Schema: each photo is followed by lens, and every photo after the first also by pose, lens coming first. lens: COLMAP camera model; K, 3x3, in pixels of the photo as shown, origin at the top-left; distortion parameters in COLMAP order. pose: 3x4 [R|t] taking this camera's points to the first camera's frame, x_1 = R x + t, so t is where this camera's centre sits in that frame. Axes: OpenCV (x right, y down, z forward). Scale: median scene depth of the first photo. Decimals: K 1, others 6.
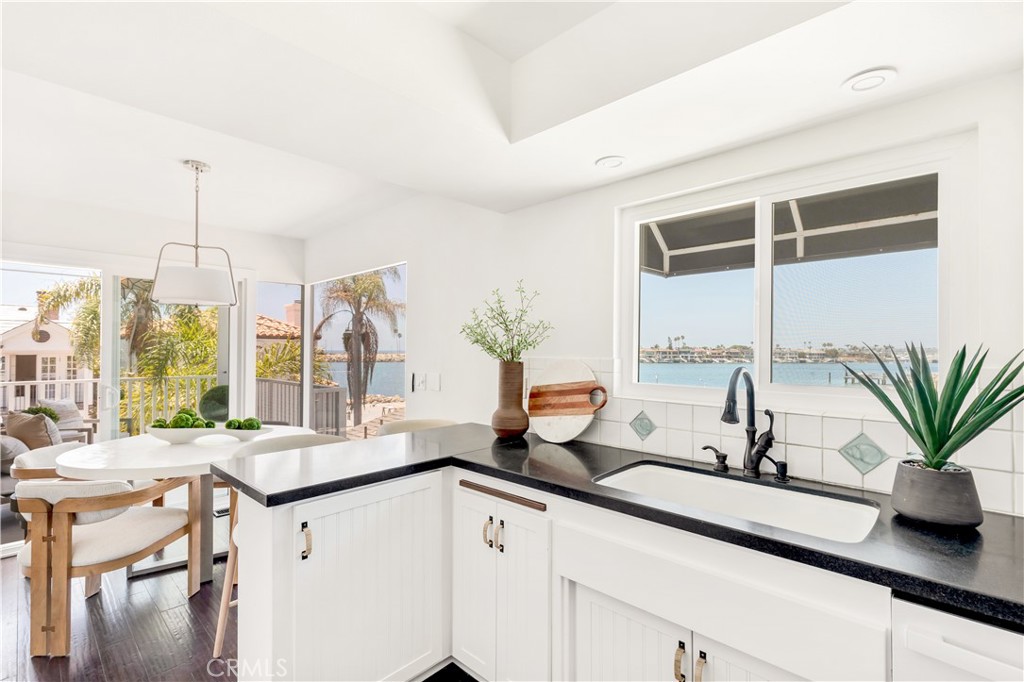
lens RADIAL K [[471.0, 0, 519.6], [0, 471.0, 339.4], [0, 0, 1]] dist [0.007085, -0.001480]
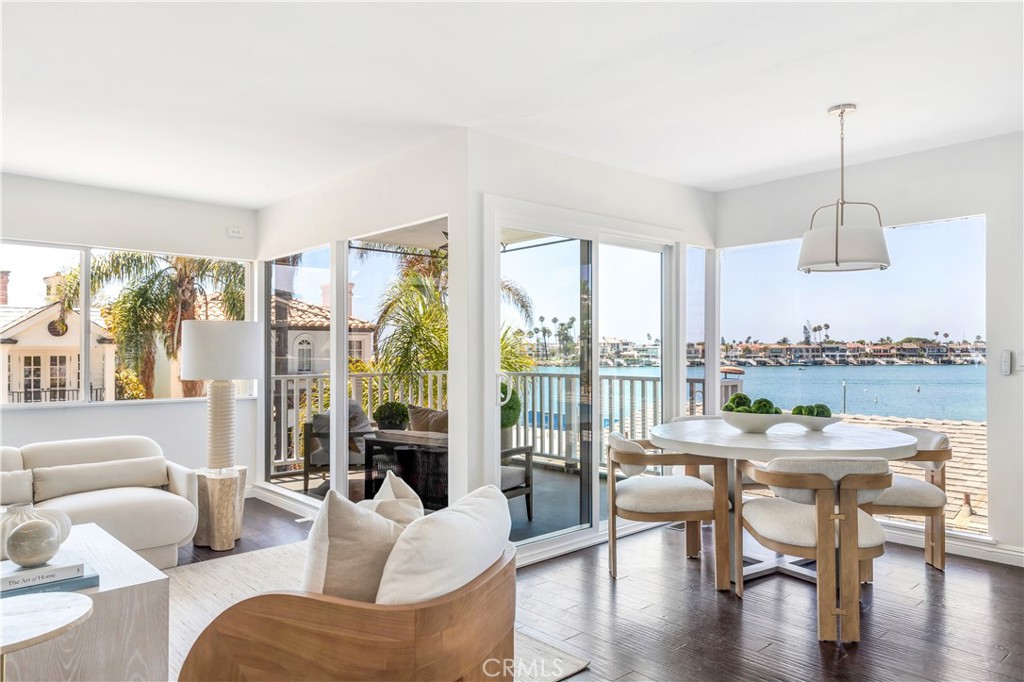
lens RADIAL K [[697.0, 0, 511.1], [0, 697.0, 344.3], [0, 0, 1]] dist [0.018358, -0.003609]
pose [[0.997075, -0.007290, -0.076083, -1.167374], [0.008593, 0.999822, 0.016817, 0.035404], [0.075947, -0.017422, 0.996960, -0.330345]]
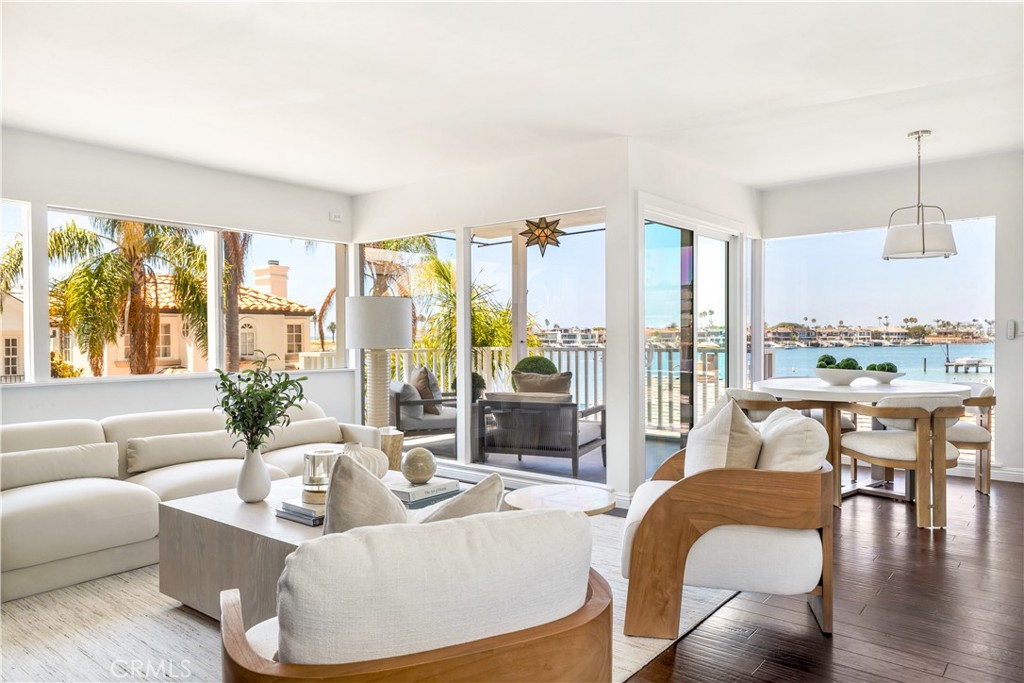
lens RADIAL K [[697.0, 0, 513.4], [0, 697.0, 341.9], [0, 0, 1]] dist [0.018358, -0.003609]
pose [[0.996911, -0.012652, 0.077511, -1.751408], [0.009983, 0.999347, 0.034720, 0.060290], [-0.077900, -0.033839, 0.996387, -0.607882]]
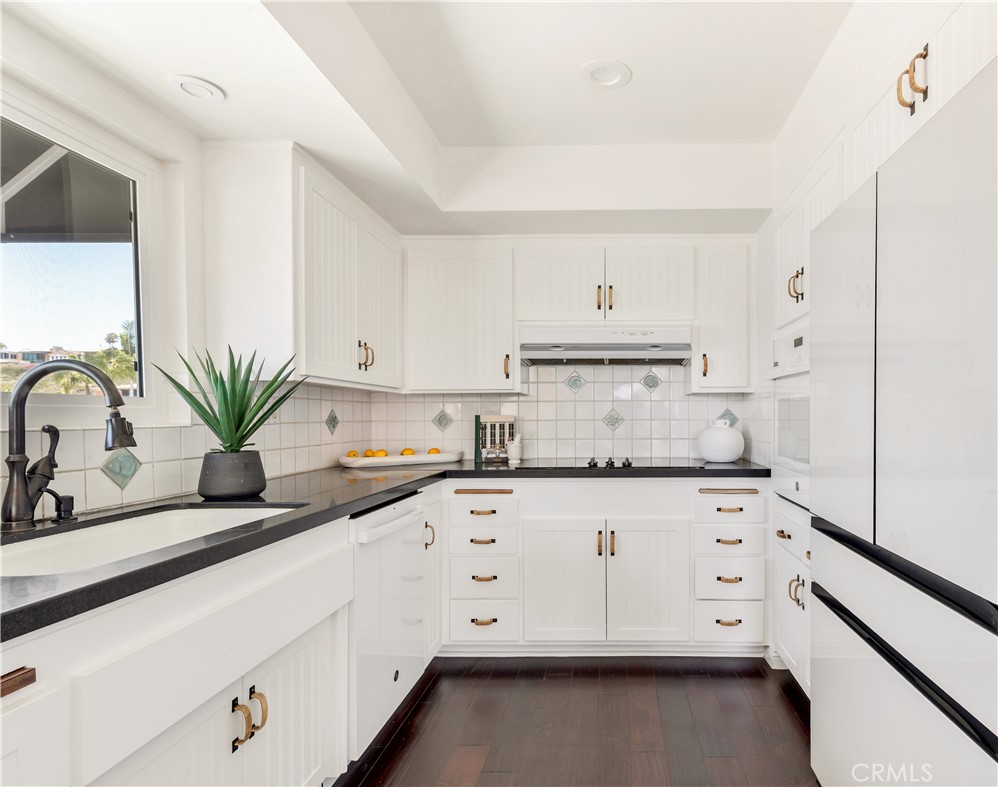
lens RADIAL K [[564.7, 0, 609.5], [0, 564.7, 421.1], [0, 0, 1]] dist [0.004564, 0.001746]
pose [[-0.672489, -0.005513, 0.740087, -0.377298], [-0.009361, 0.999956, -0.001057, 0.080823], [-0.740048, -0.007638, -0.672510, 0.565148]]
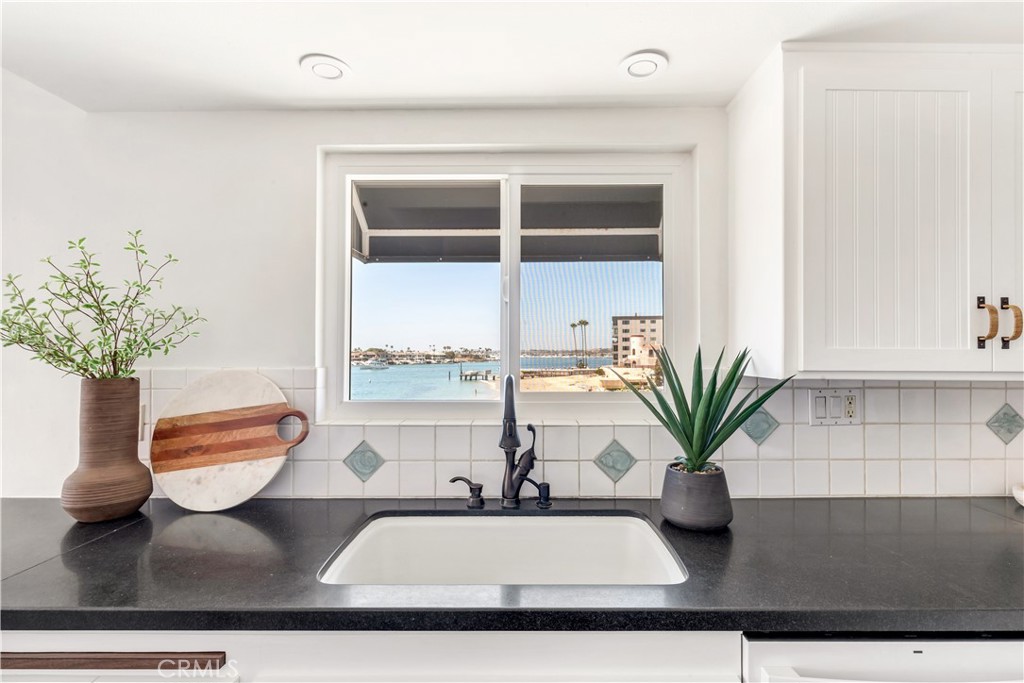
lens RADIAL K [[471.0, 0, 526.1], [0, 471.0, 348.7], [0, 0, 1]] dist [0.007085, -0.001480]
pose [[0.732340, 0.000452, 0.680939, -0.033520], [-0.009193, 0.999915, 0.009223, 0.002934], [-0.680877, -0.013015, 0.732282, 0.229418]]
